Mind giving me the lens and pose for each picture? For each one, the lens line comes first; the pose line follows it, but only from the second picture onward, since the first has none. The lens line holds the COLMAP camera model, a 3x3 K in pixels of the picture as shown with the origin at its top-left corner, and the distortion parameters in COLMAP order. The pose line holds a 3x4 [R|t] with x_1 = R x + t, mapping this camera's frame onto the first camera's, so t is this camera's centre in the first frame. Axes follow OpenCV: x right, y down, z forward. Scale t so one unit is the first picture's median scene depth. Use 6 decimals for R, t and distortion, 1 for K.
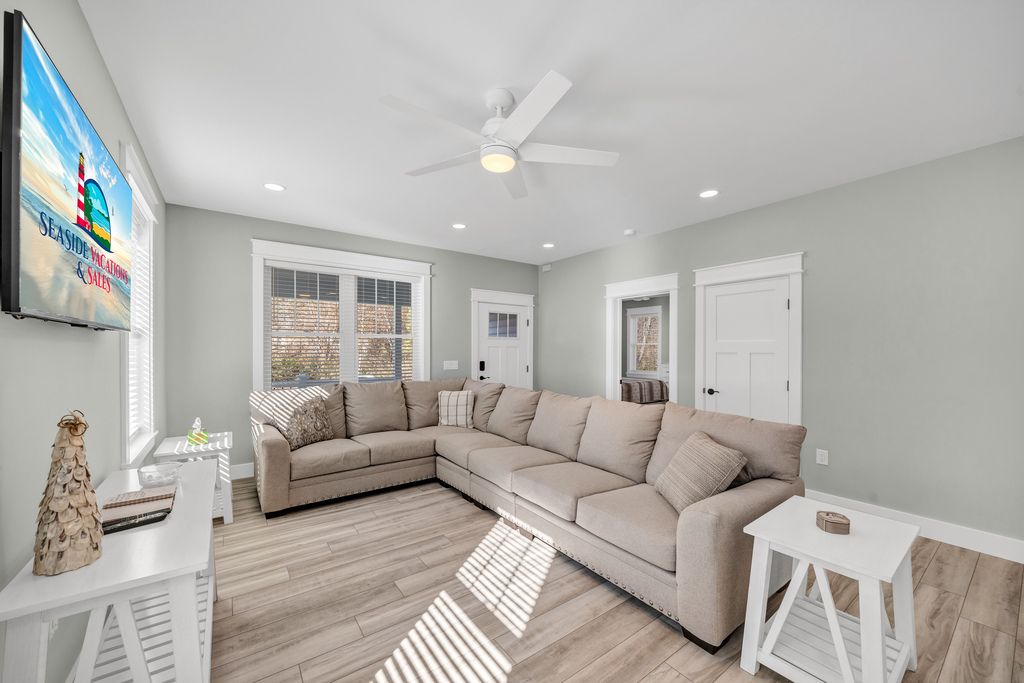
lens RADIAL K [[384.6, 0, 512.0], [0, 384.6, 349.1], [0, 0, 1]] dist [-0.001491, -0.000045]
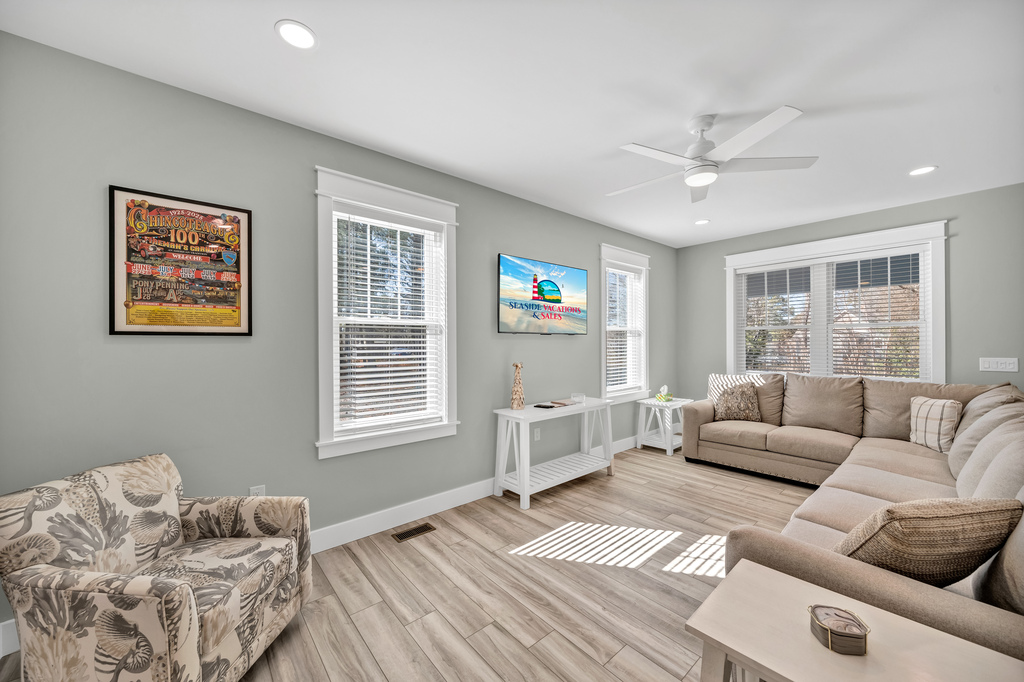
lens RADIAL K [[384.6, 0, 514.5], [0, 384.6, 341.4], [0, 0, 1]] dist [-0.001491, -0.000045]
pose [[0.099726, -0.005774, -0.994998, 0.655544], [0.005371, 0.999972, -0.005265, 0.002699], [0.995000, -0.004819, 0.099754, 0.209946]]
